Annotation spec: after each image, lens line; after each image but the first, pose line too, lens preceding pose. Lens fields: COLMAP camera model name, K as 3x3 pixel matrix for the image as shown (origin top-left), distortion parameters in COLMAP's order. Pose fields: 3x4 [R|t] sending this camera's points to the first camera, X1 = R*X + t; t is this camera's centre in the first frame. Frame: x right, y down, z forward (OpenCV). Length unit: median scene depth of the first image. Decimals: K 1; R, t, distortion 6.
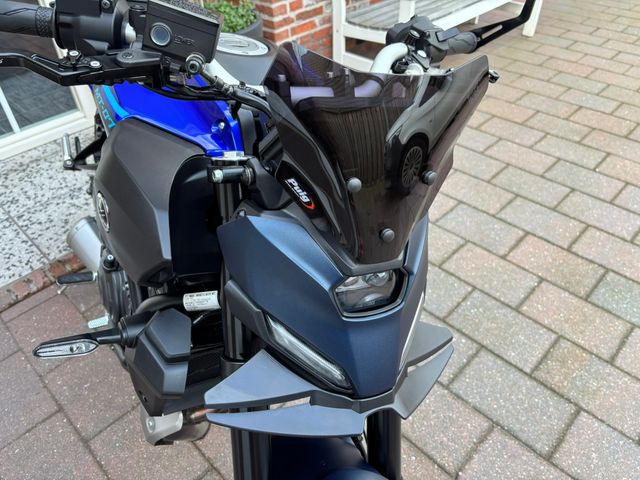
lens RADIAL K [[489.7, 0, 330.1], [0, 489.7, 237.5], [0, 0, 1]] dist [0.033538, -0.055585]
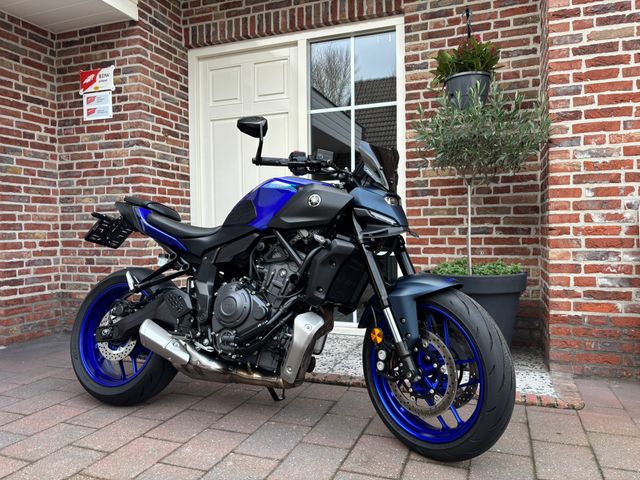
lens RADIAL K [[489.7, 0, 315.7], [0, 489.7, 234.8], [0, 0, 1]] dist [0.033538, -0.055585]
pose [[0.391822, 0.036164, -0.919330, 0.649383], [-0.591279, 0.775452, -0.221501, -0.027205], [0.704886, 0.630370, 0.325222, 0.292090]]
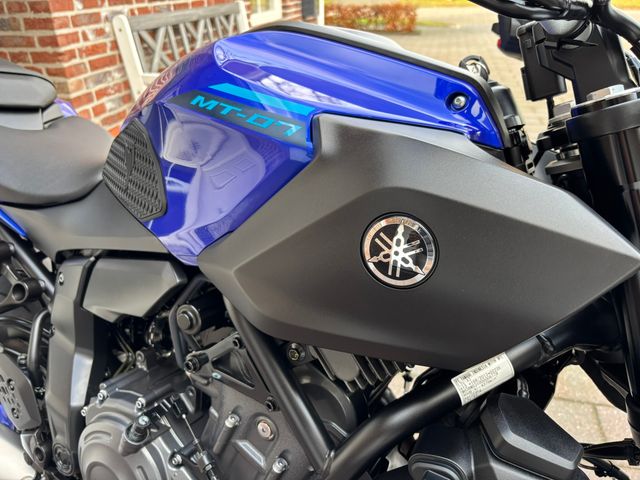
lens RADIAL K [[489.7, 0, 323.8], [0, 489.7, 236.9], [0, 0, 1]] dist [0.033538, -0.055585]
pose [[0.857944, -0.225906, 0.461410, -0.198591], [0.323010, 0.935600, -0.142536, -0.004236], [-0.399495, 0.271328, 0.875662, 0.141131]]
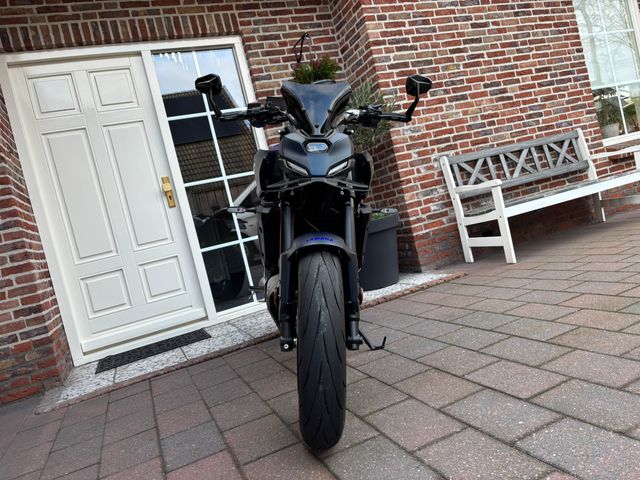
lens RADIAL K [[489.7, 0, 325.2], [0, 489.7, 237.4], [0, 0, 1]] dist [0.033538, -0.055585]
pose [[0.898291, -0.165718, -0.406953, 0.273117], [-0.093026, 0.833435, -0.544731, 0.481234], [0.429441, 0.527184, 0.733251, -0.204407]]
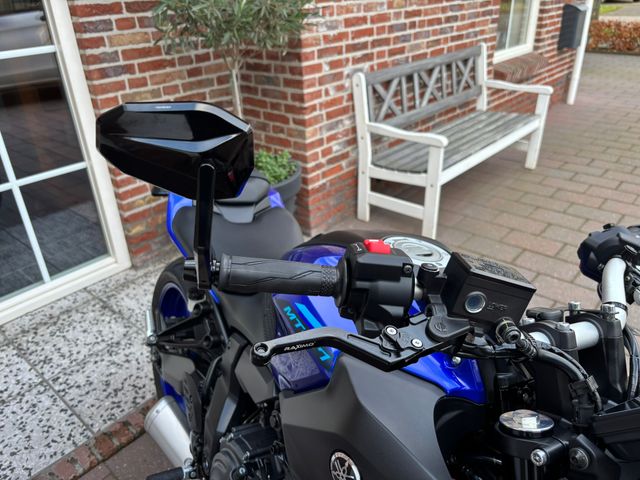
lens RADIAL K [[489.7, 0, 325.9], [0, 489.7, 239.2], [0, 0, 1]] dist [0.033538, -0.055585]
pose [[0.998685, -0.026900, 0.043652, -0.132978], [0.035729, 0.975711, -0.216130, -0.068848], [-0.036778, 0.217405, 0.975388, 0.019729]]
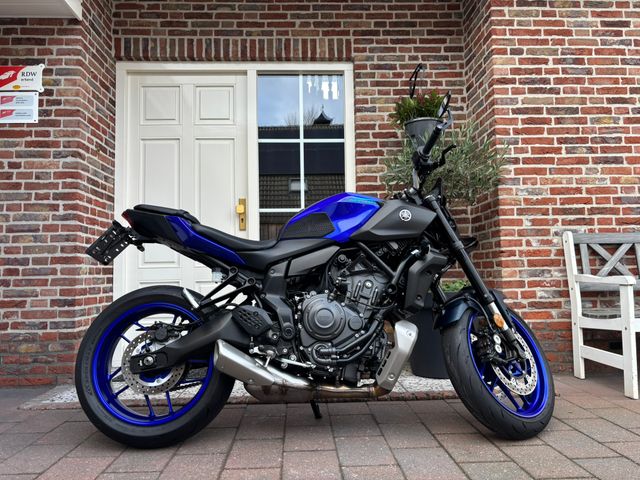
lens RADIAL K [[489.7, 0, 316.6], [0, 489.7, 235.7], [0, 0, 1]] dist [0.033538, -0.055585]
pose [[0.719421, -0.036454, -0.693617, 0.415340], [-0.450372, 0.735755, -0.505795, 0.259712], [0.528770, 0.676266, 0.512900, 0.048663]]
